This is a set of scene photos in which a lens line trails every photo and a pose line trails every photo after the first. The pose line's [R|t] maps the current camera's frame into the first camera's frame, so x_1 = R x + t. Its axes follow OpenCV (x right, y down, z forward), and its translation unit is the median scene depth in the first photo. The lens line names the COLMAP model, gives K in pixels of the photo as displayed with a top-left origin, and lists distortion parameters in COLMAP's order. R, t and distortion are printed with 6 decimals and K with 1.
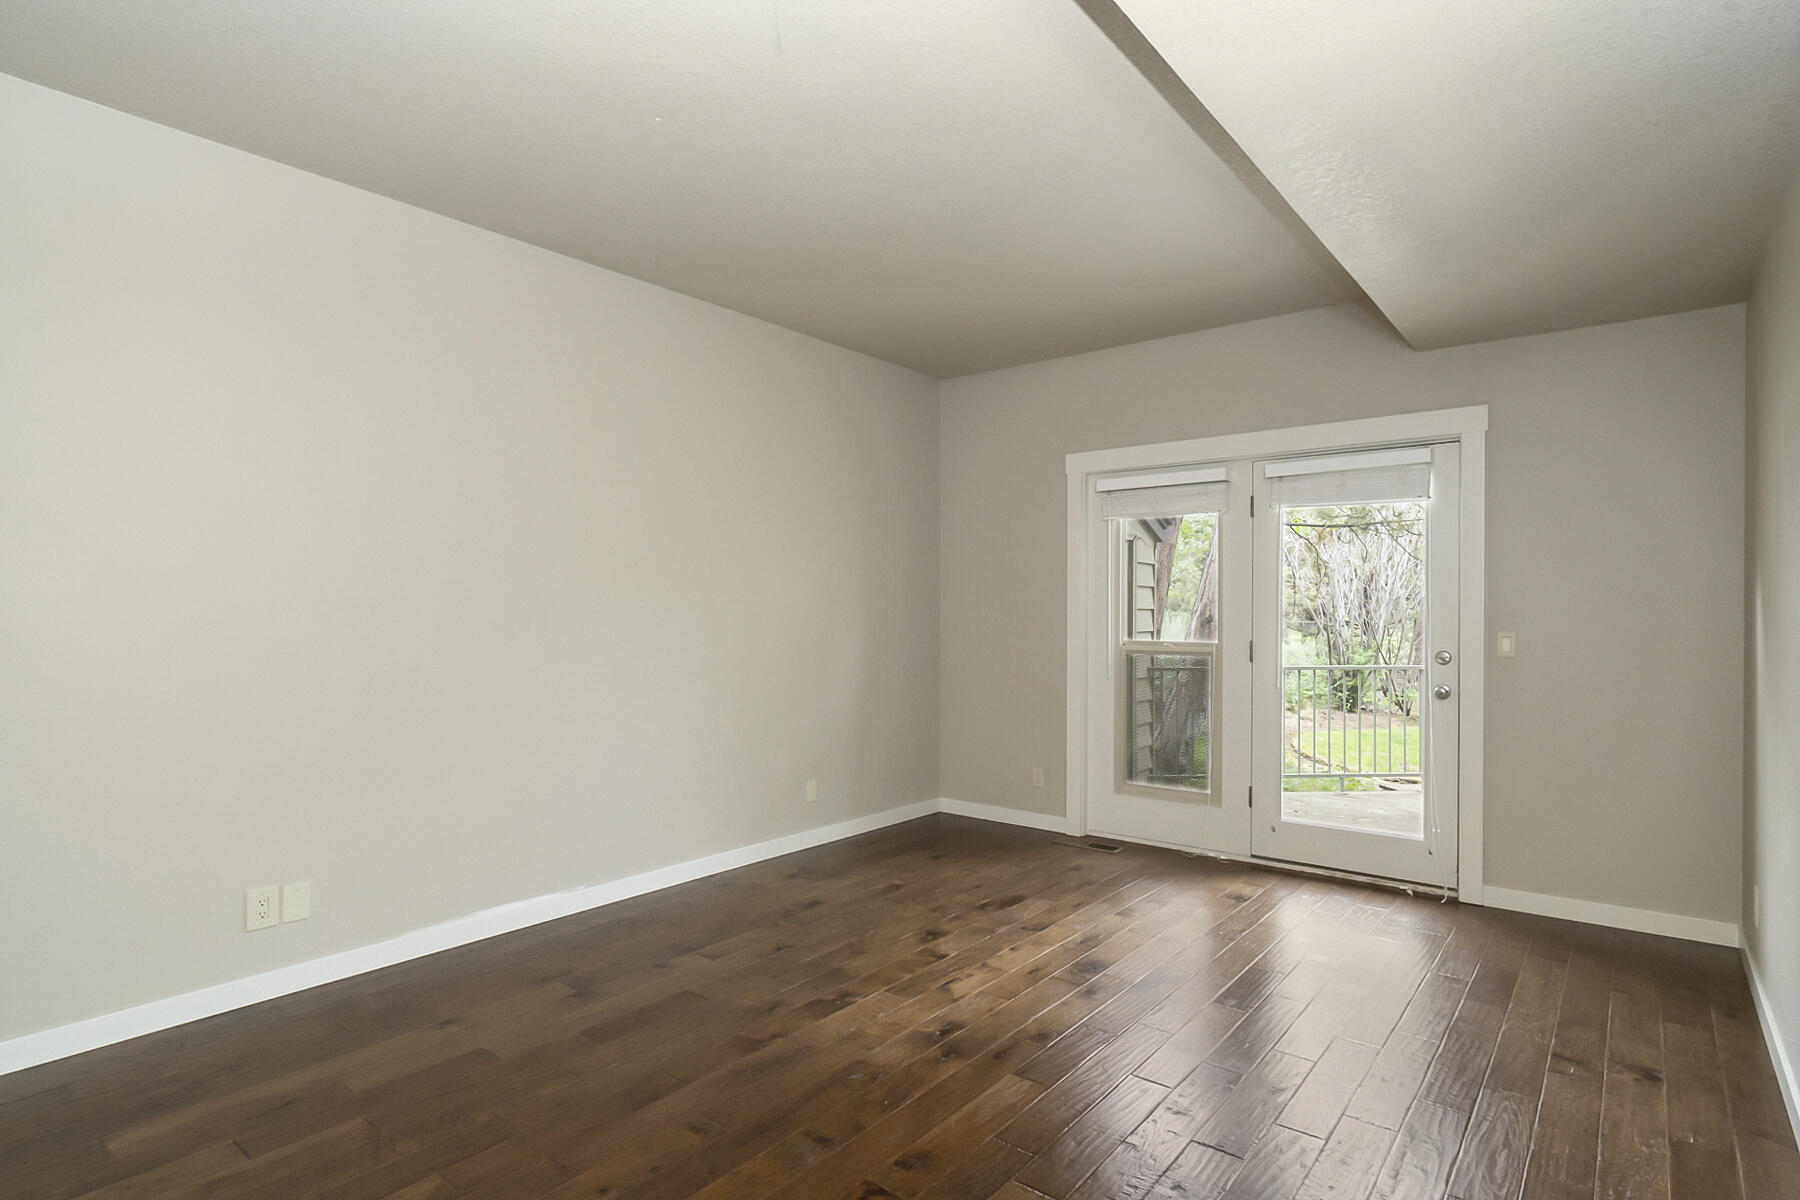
lens RADIAL K [[913.8, 0, 893.0], [0, 913.8, 601.4], [0, 0, 1]] dist [-0.001547, 0.000576]
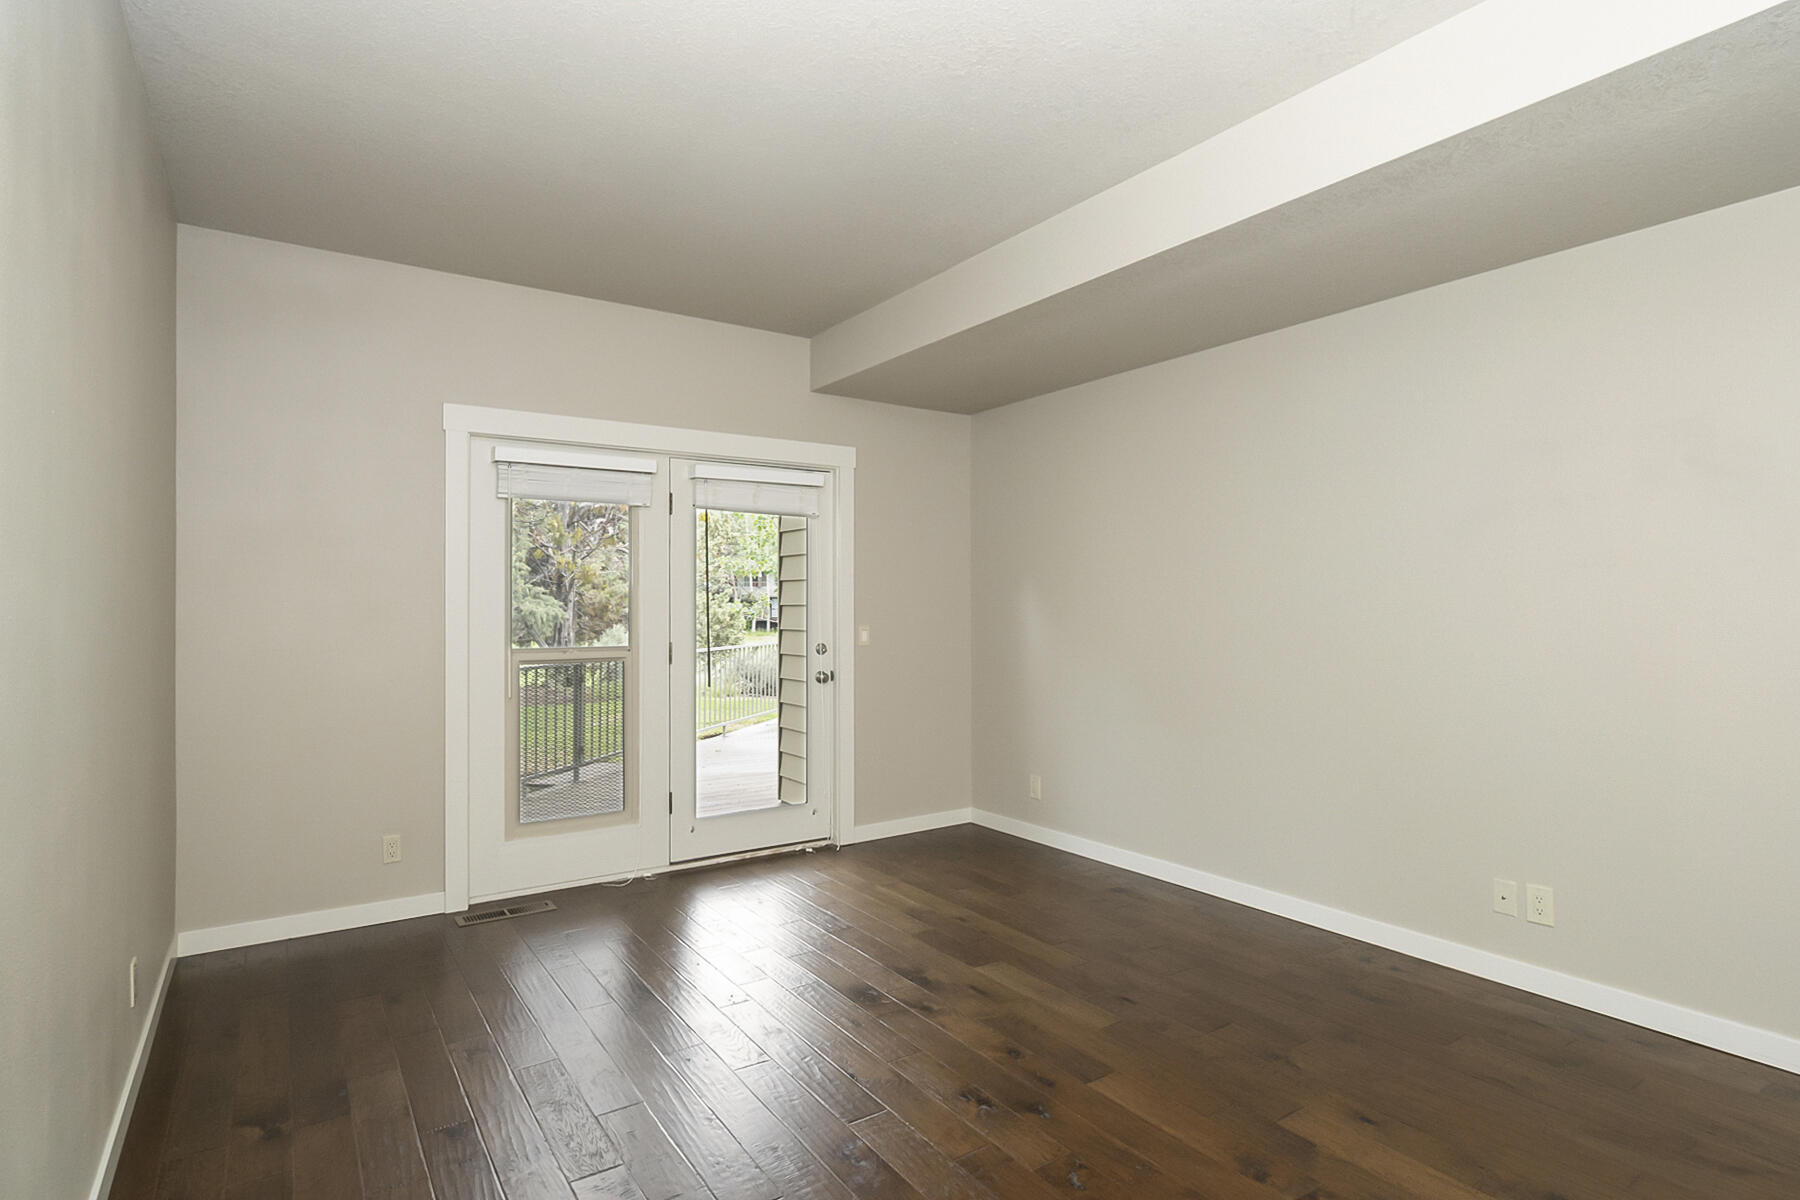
lens RADIAL K [[913.8, 0, 891.3], [0, 913.8, 603.4], [0, 0, 1]] dist [-0.001547, 0.000576]
pose [[0.302203, 0.003271, 0.953238, -0.475832], [-0.003135, 0.999992, -0.002438, 0.003968], [-0.953239, -0.002252, 0.302210, 0.499066]]
